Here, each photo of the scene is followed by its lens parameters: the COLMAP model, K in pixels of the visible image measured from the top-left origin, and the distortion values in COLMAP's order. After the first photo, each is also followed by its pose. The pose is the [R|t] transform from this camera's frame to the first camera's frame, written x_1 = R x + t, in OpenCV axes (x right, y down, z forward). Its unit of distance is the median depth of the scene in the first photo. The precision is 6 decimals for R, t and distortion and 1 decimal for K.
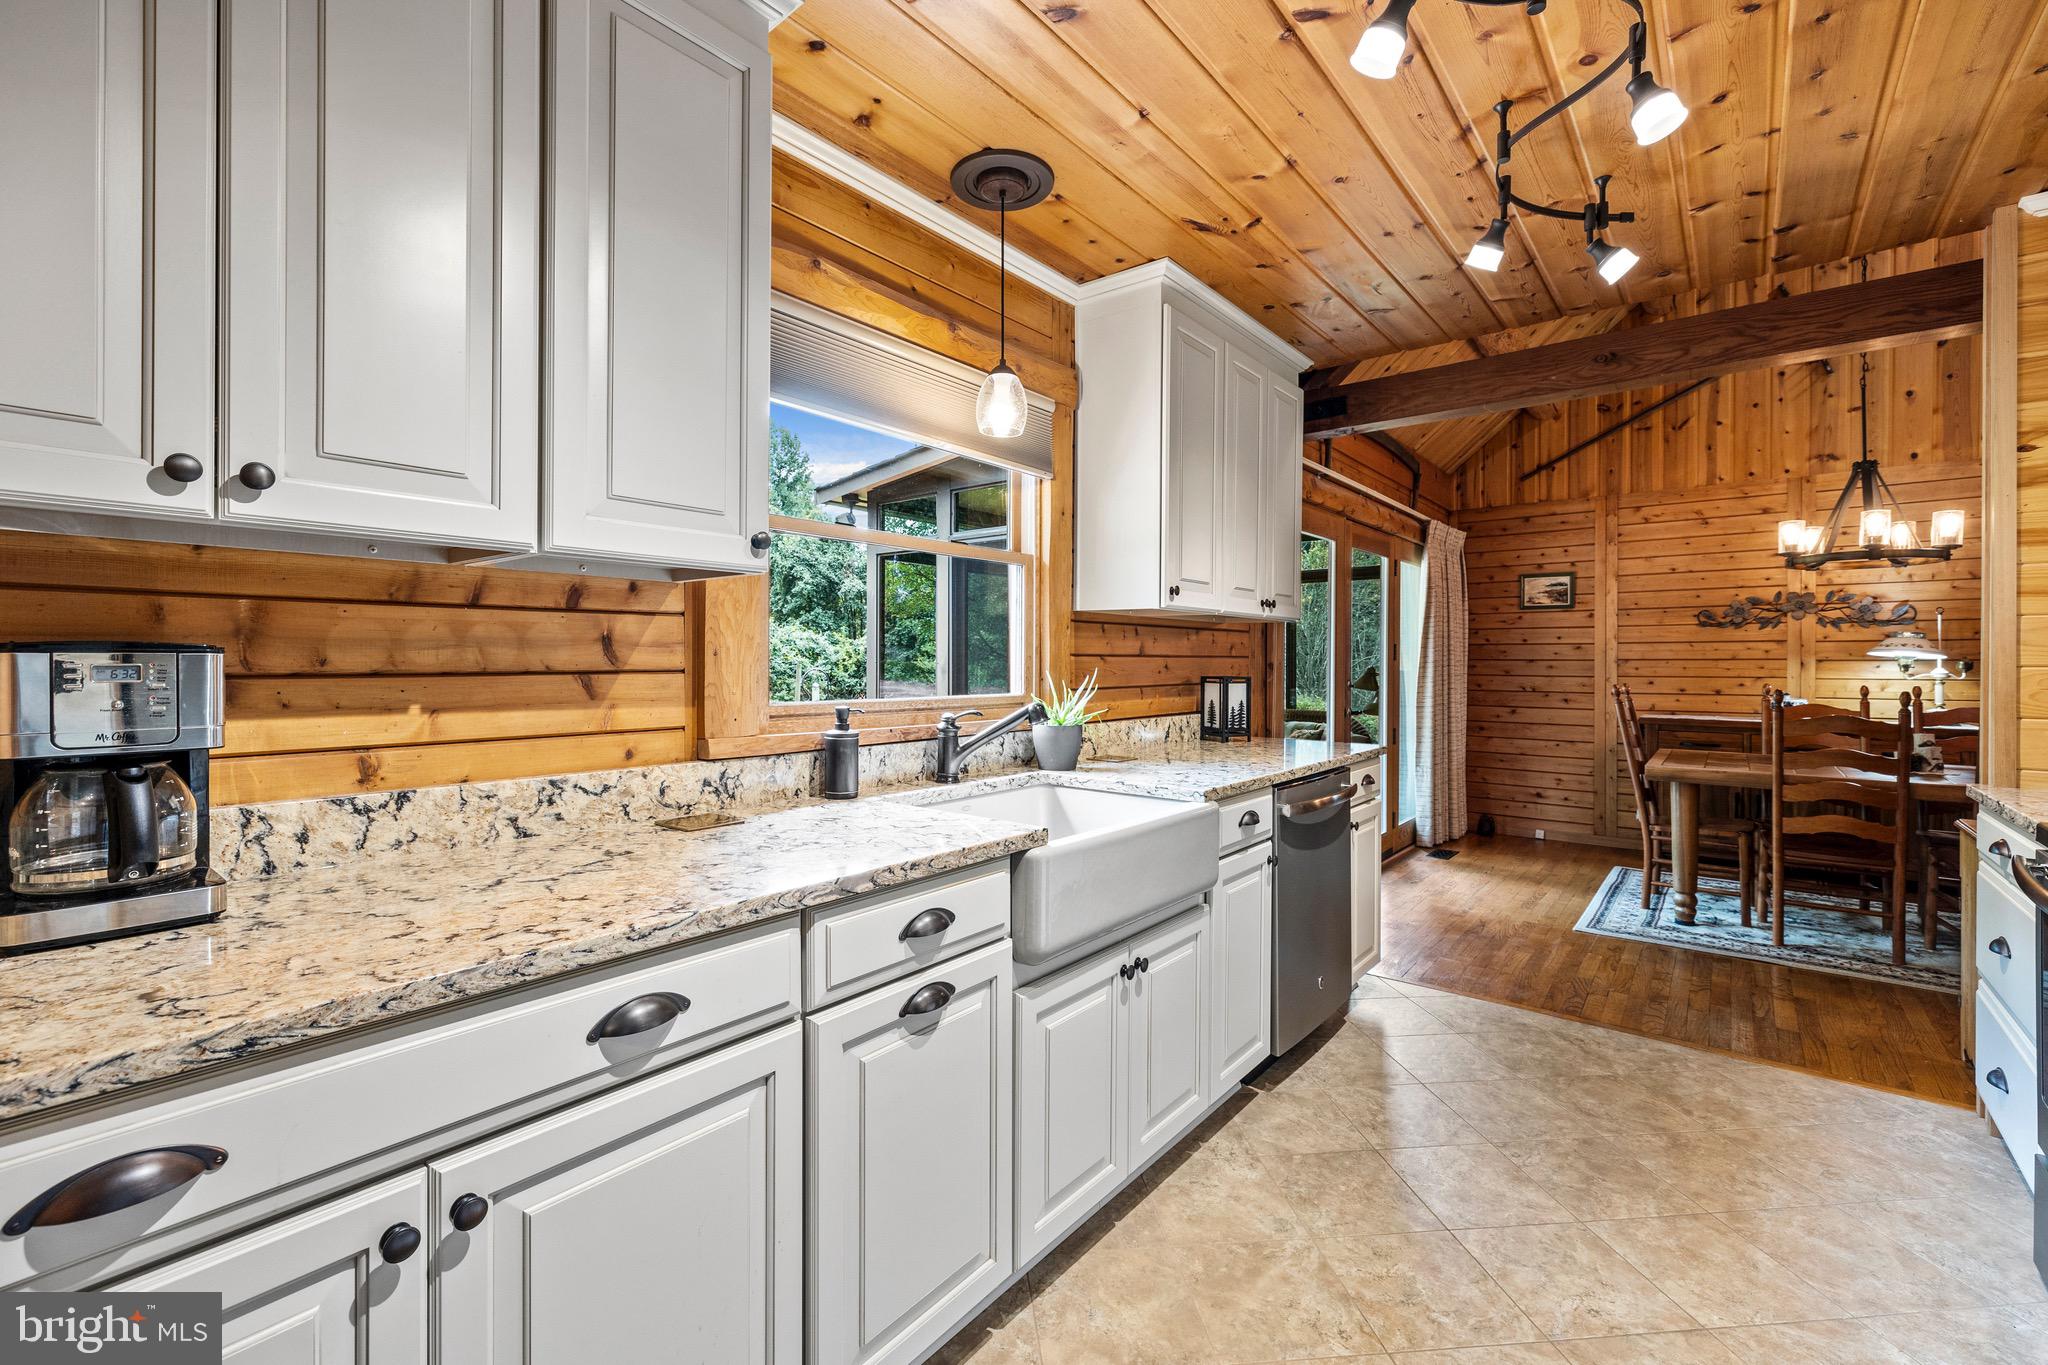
lens RADIAL K [[870.3, 0, 1016.7], [0, 870.3, 667.7], [0, 0, 1]] dist [0.001475, 0.000671]
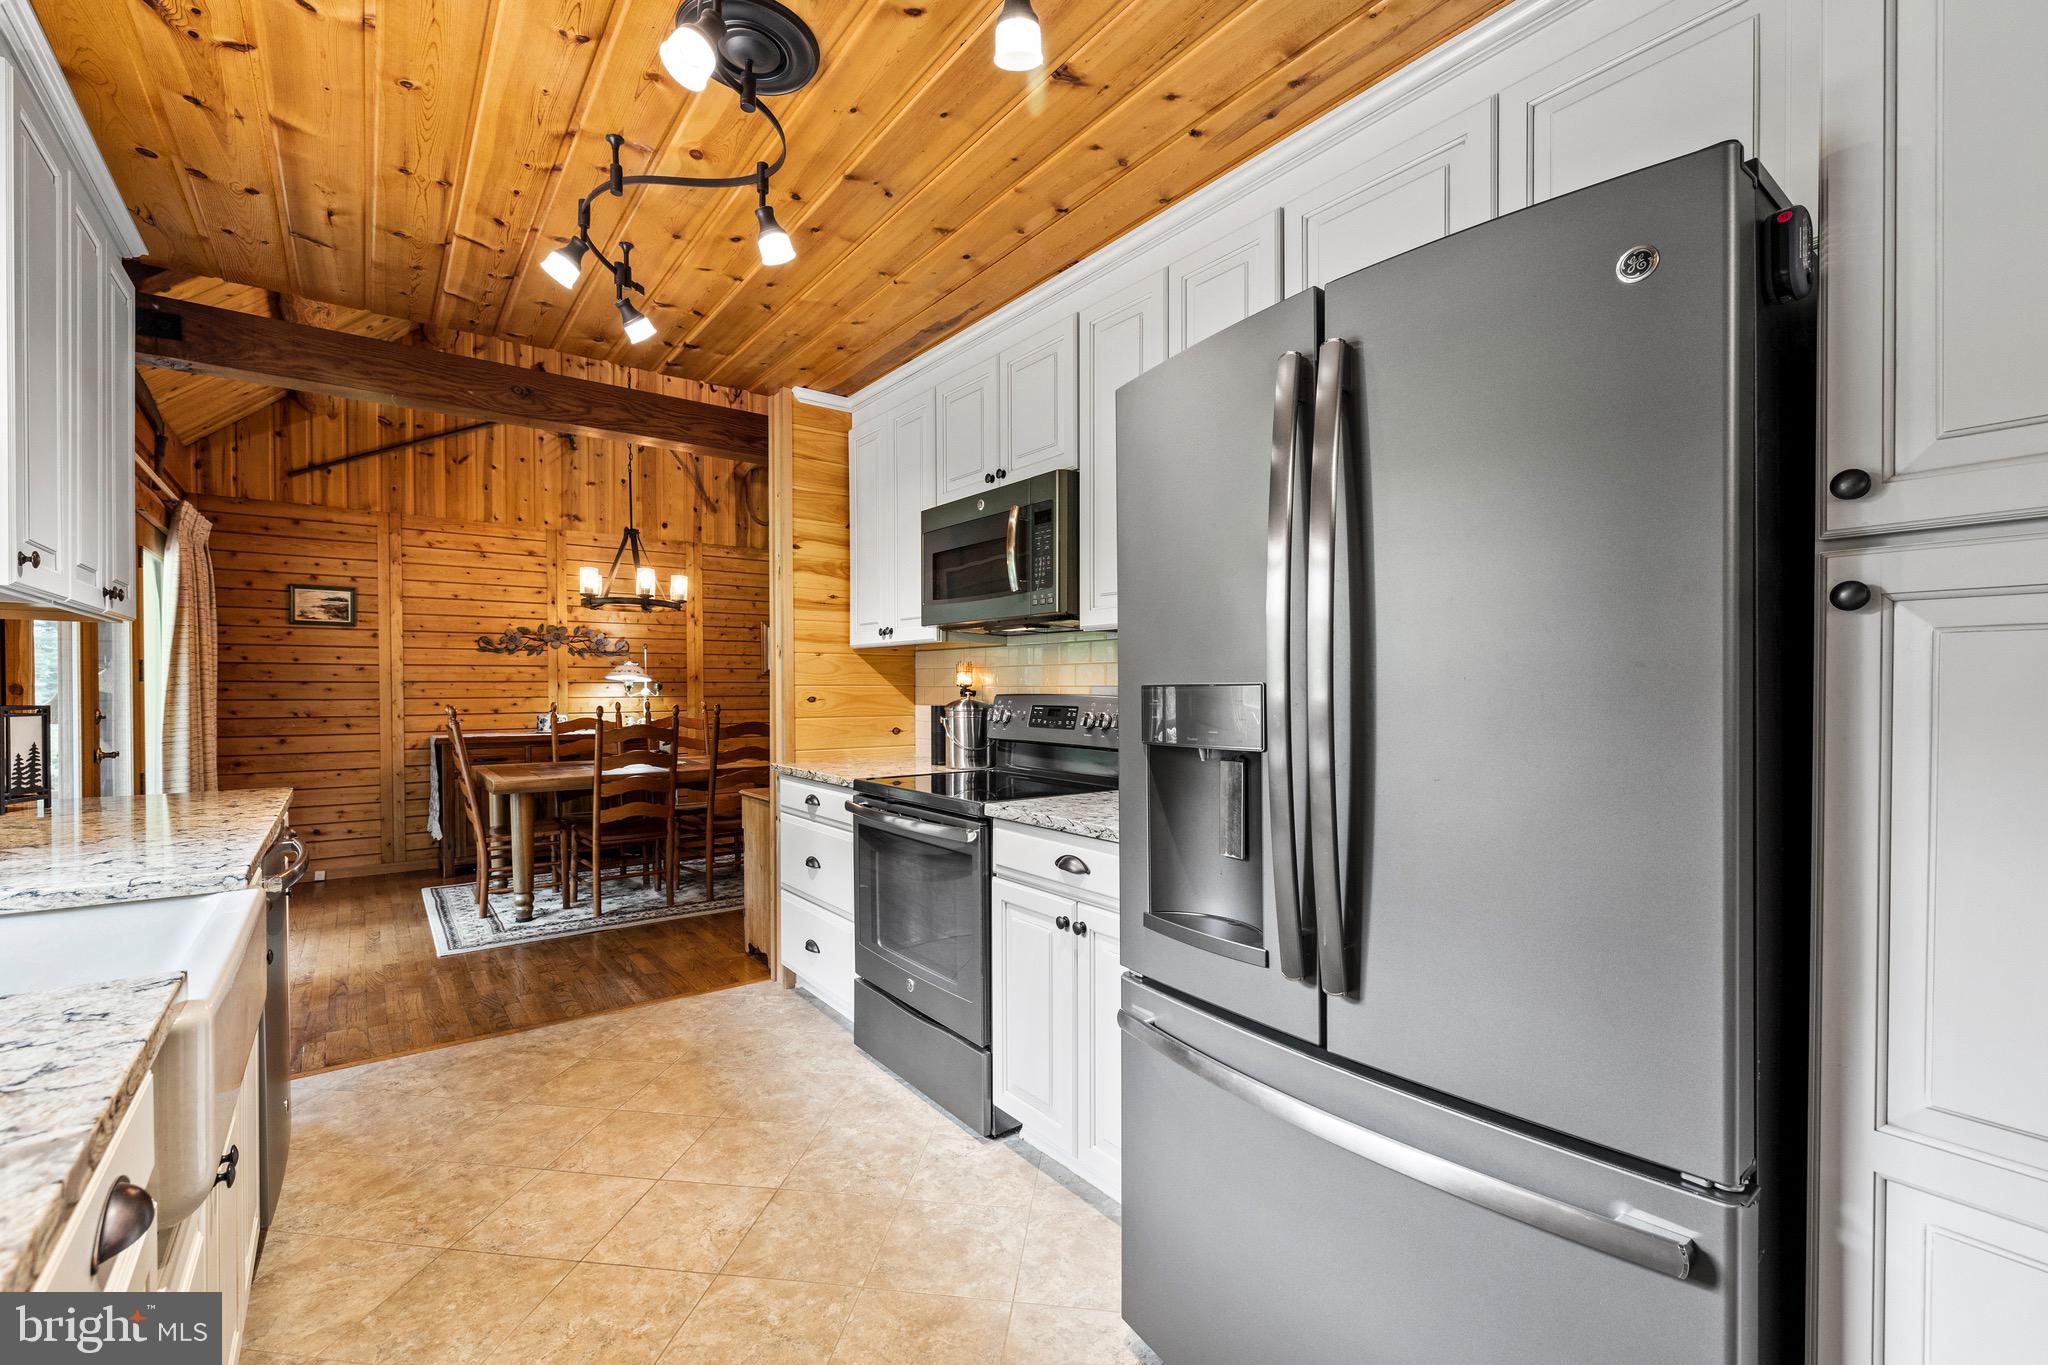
lens RADIAL K [[866.9, 0, 1020.2], [0, 866.9, 695.0], [0, 0, 1]] dist [0.001448, 0.000254]
pose [[0.228009, -0.011749, 0.973588, -0.127714], [0.008340, 0.999914, 0.010113, 0.002126], [-0.973623, 0.005814, 0.228087, 0.114231]]
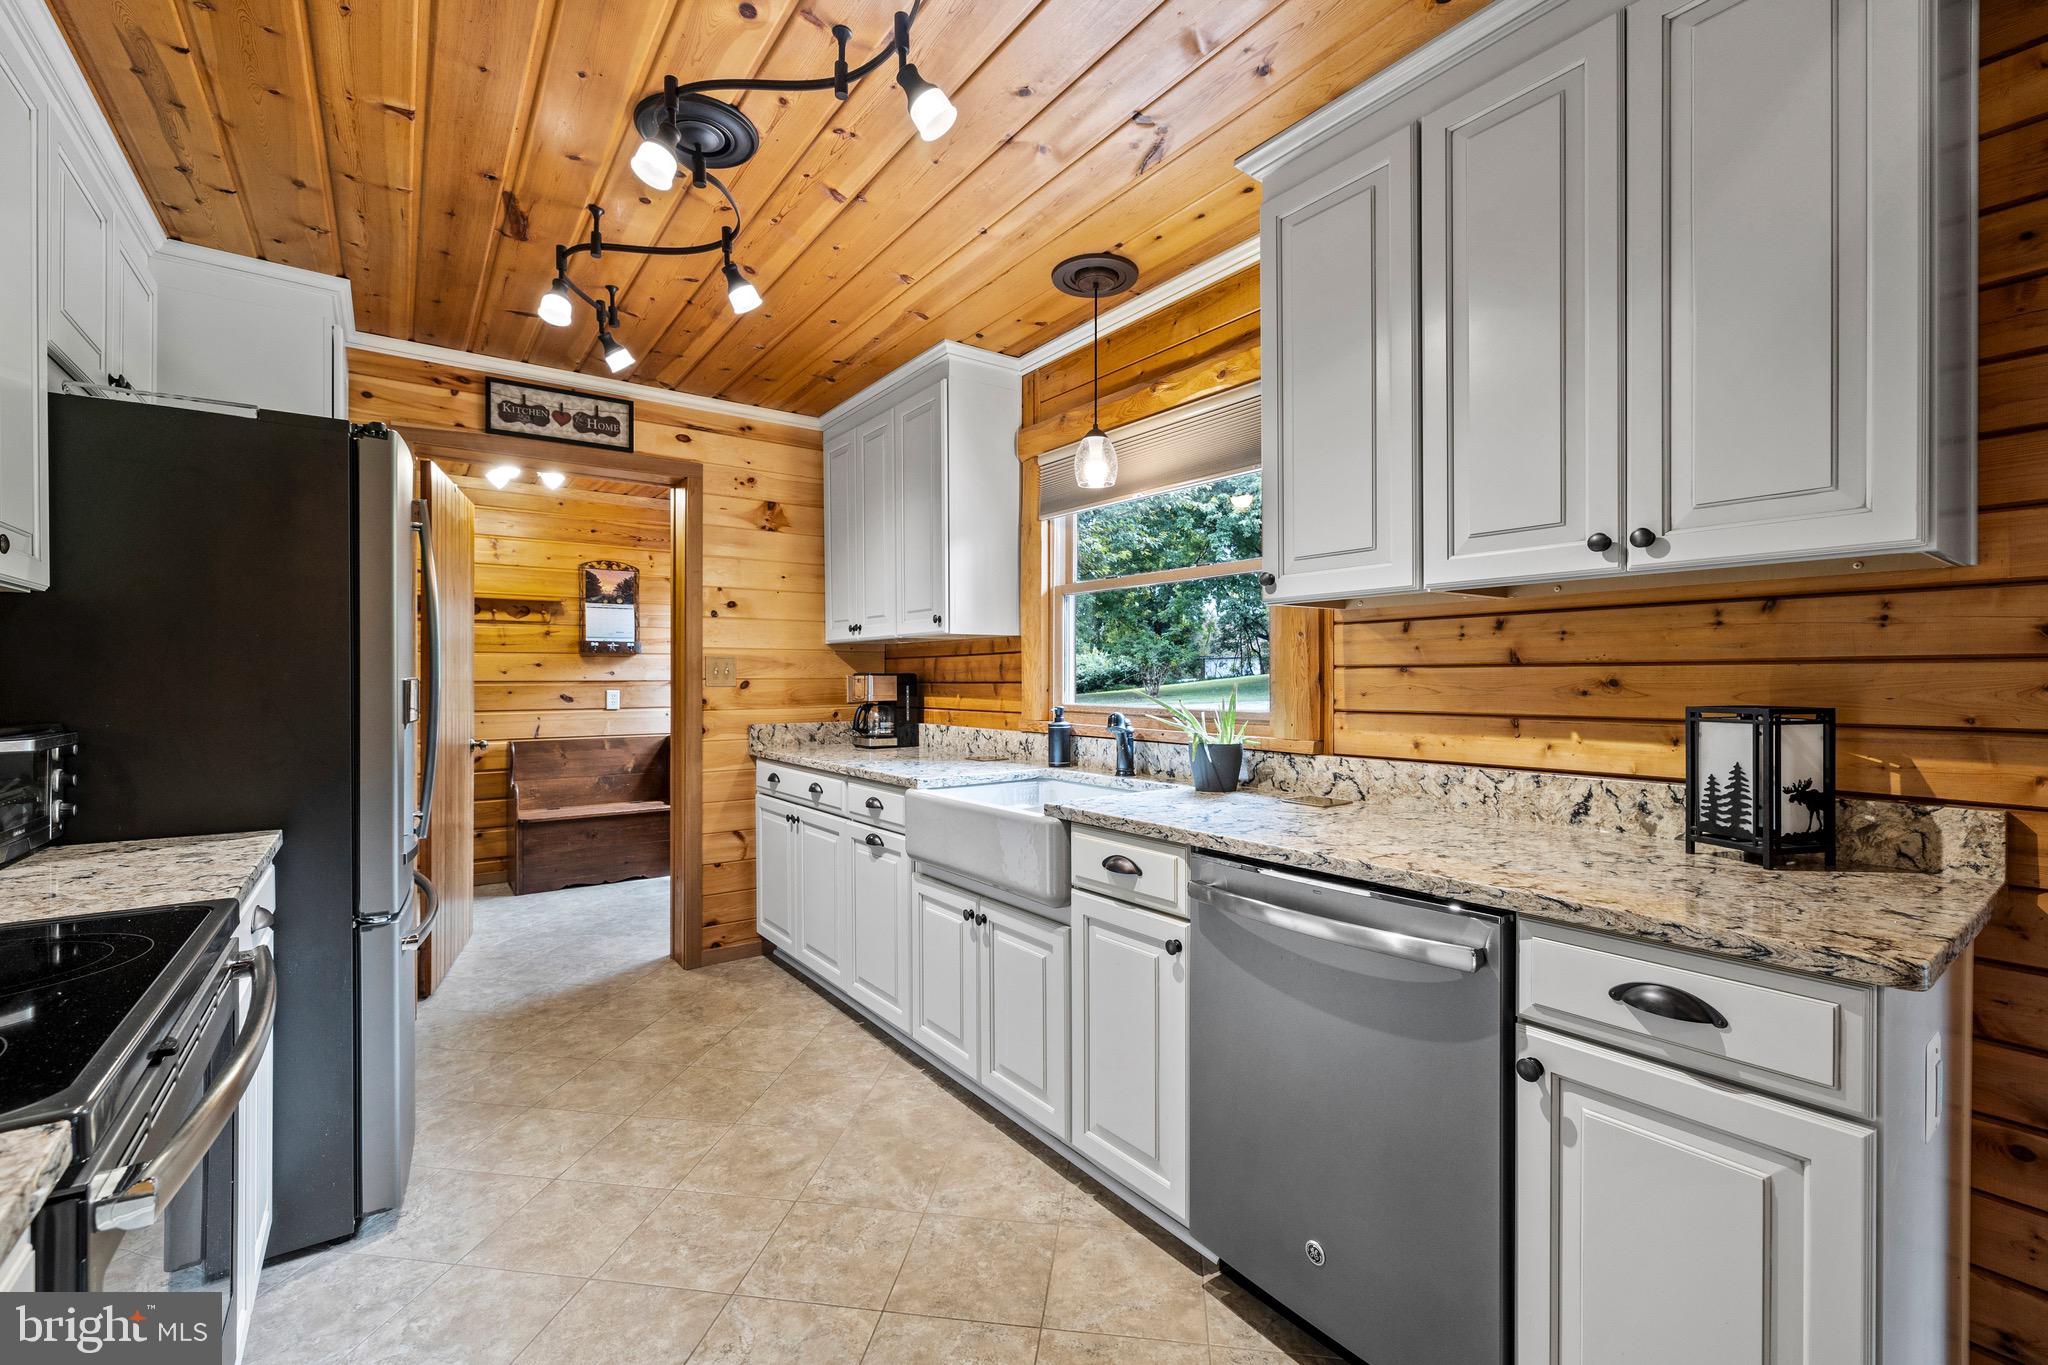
lens RADIAL K [[865.9, 0, 1021.1], [0, 865.9, 687.5], [0, 0, 1]] dist [0.001265, 0.000170]
pose [[-0.248596, 0.005624, -0.968591, 0.508919], [-0.007153, 0.999945, 0.007642, 0.000218], [0.968581, 0.008828, -0.248542, 0.523169]]
